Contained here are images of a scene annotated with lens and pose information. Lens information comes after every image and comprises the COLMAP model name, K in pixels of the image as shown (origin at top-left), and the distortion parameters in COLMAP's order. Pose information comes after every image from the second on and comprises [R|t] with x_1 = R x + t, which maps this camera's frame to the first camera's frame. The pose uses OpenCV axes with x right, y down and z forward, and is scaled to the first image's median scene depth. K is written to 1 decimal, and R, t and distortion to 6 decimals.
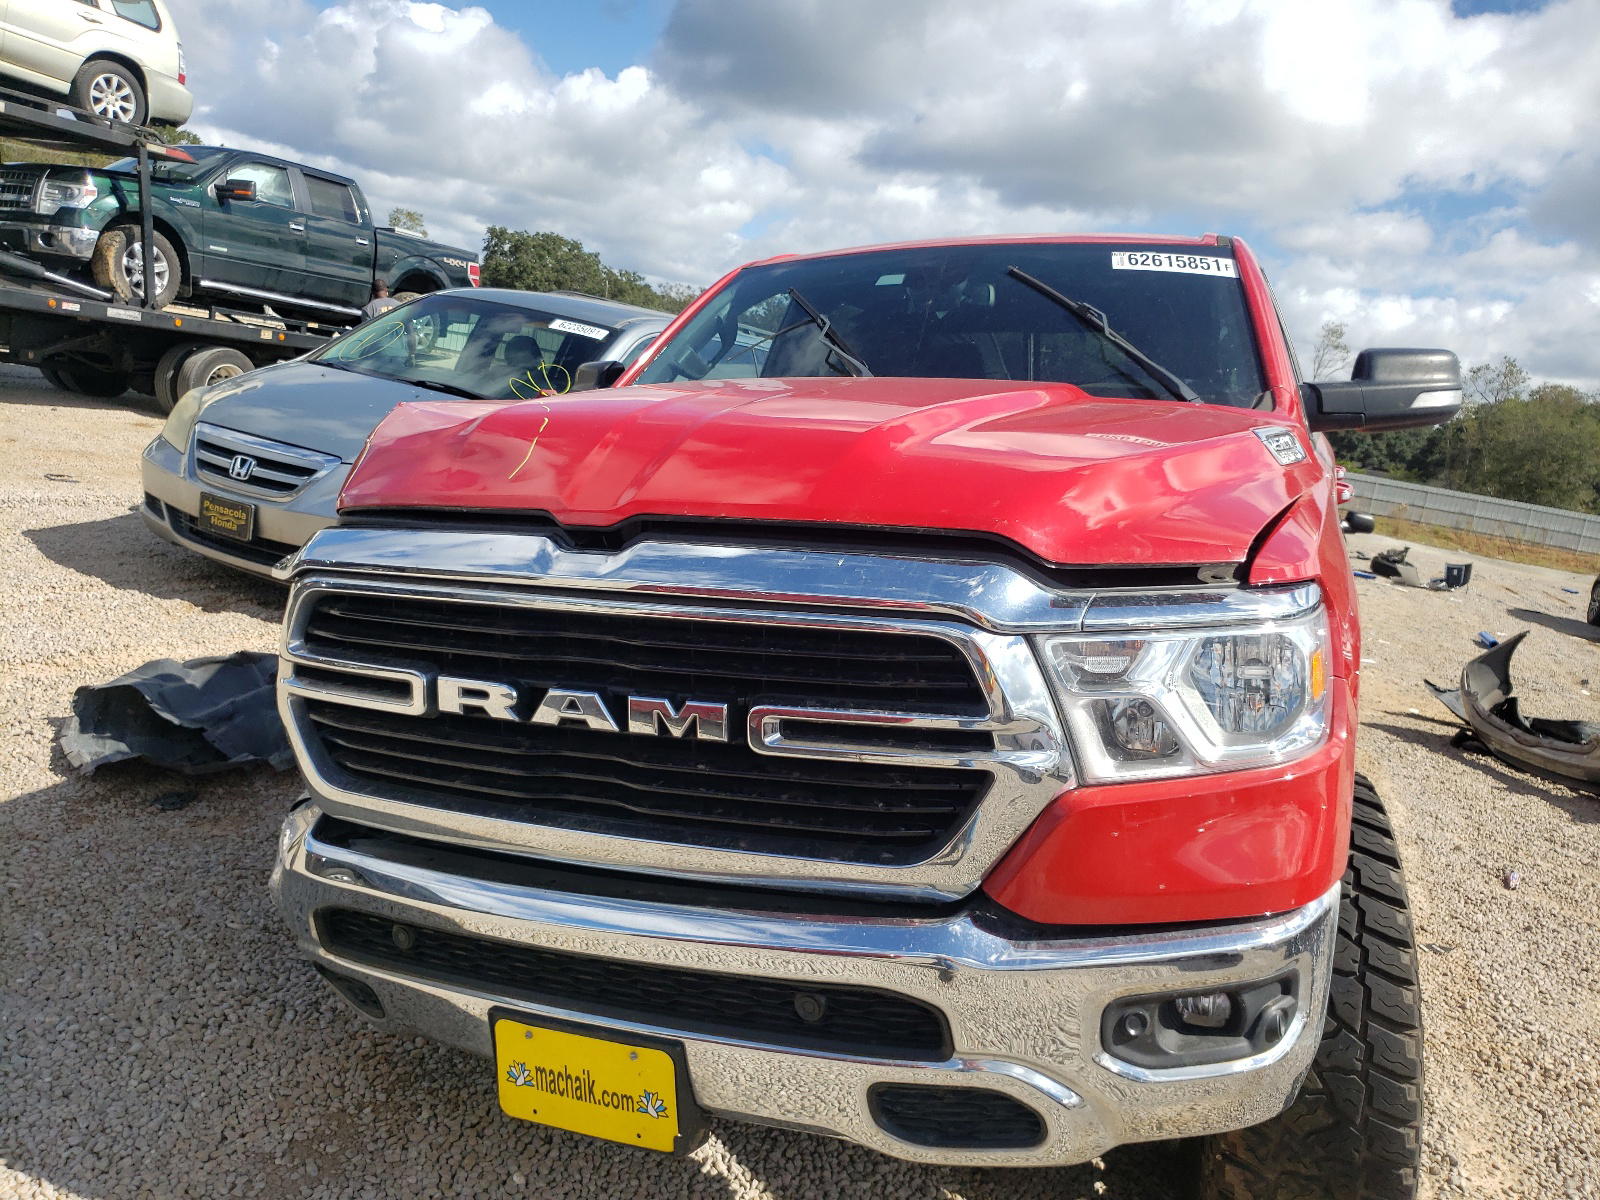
lens RADIAL K [[1227.4, 0, 800.1], [0, 1227.4, 636.9], [0, 0, 1]] dist [0.009531, 0.008116]
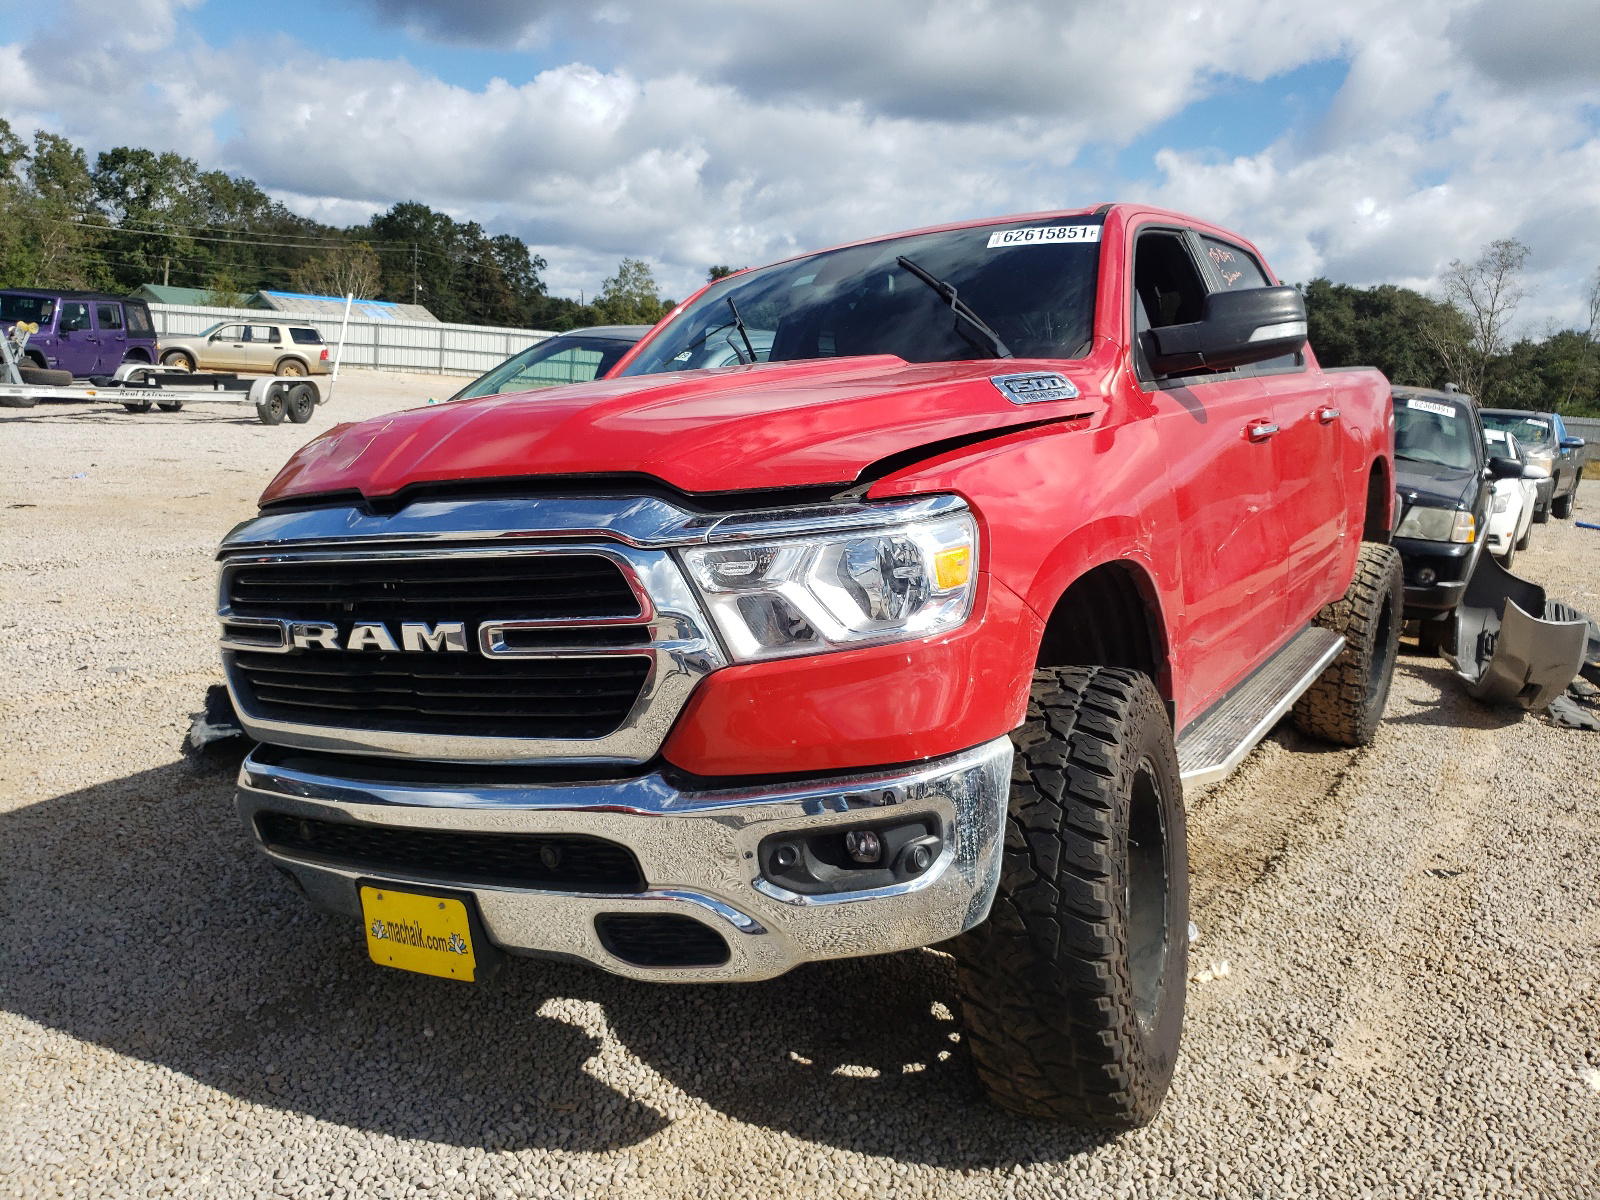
lens RADIAL K [[1207.2, 0, 799.6], [0, 1207.2, 608.7], [0, 0, 1]] dist [0.021207, -0.003206]
pose [[0.982037, -0.067899, -0.176046, 0.478194], [0.062647, 0.997414, -0.035227, 0.100884], [0.177983, 0.023565, 0.983751, -0.183605]]
